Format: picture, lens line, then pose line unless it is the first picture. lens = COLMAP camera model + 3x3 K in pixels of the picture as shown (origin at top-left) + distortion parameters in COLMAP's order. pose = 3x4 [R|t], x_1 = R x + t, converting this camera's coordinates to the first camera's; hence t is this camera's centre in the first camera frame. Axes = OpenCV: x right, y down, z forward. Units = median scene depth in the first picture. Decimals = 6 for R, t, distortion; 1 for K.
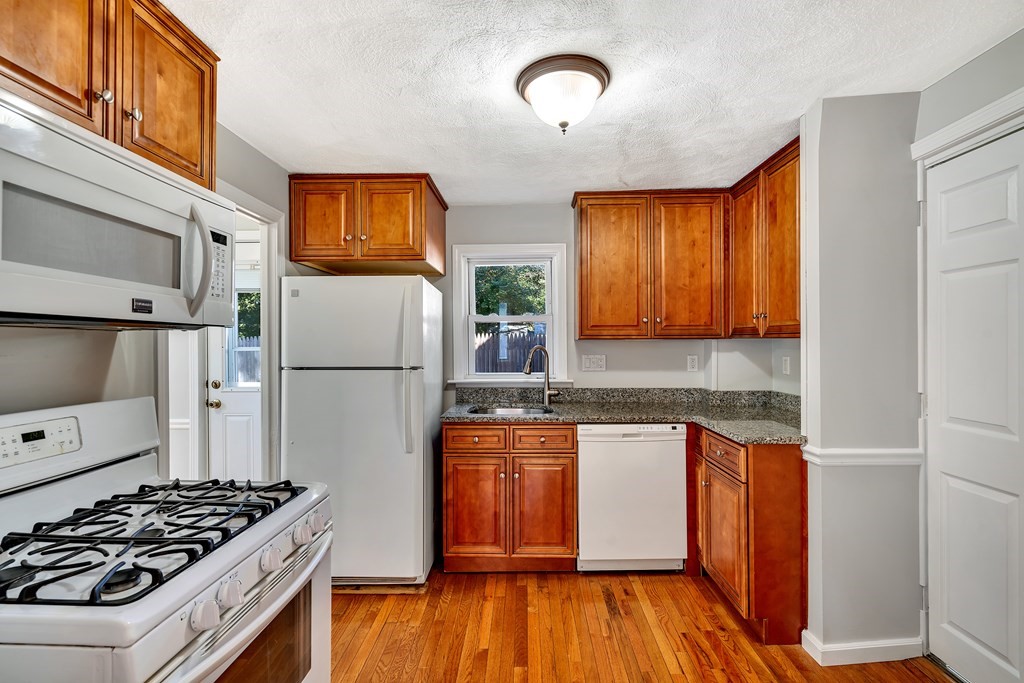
lens RADIAL K [[471.0, 0, 514.0], [0, 471.0, 340.2], [0, 0, 1]] dist [-0.003043, 0.000214]
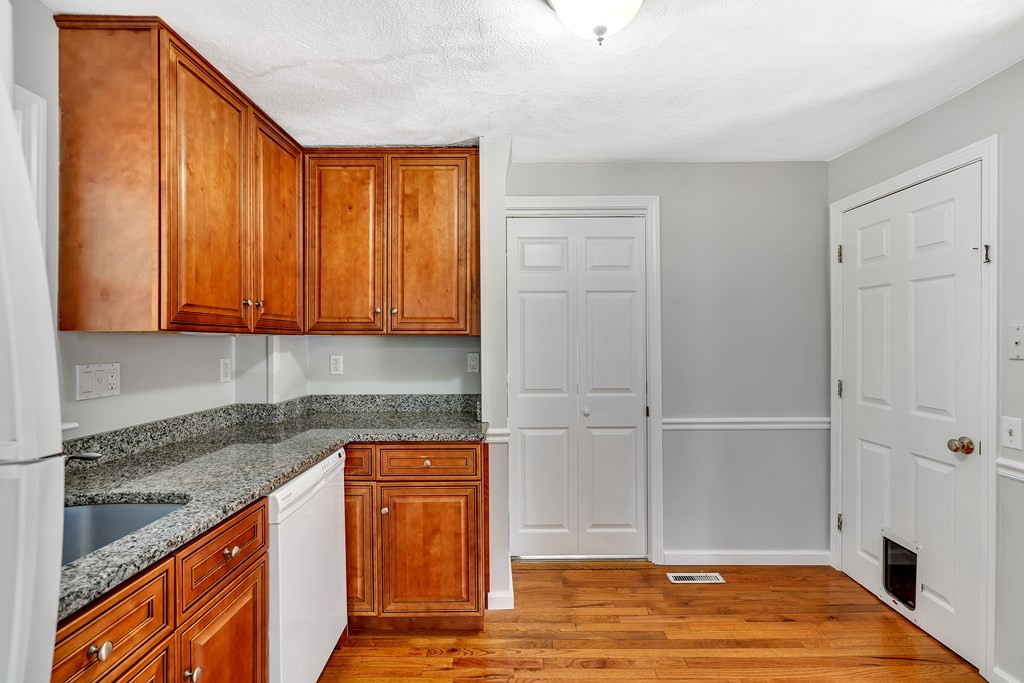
lens RADIAL K [[471.0, 0, 513.3], [0, 471.0, 341.1], [0, 0, 1]] dist [-0.003043, 0.000214]
pose [[-0.022761, 0.006299, 0.999721, -0.369629], [-0.000788, 0.999980, -0.006319, 0.012798], [-0.999741, -0.000931, -0.022756, 0.694673]]
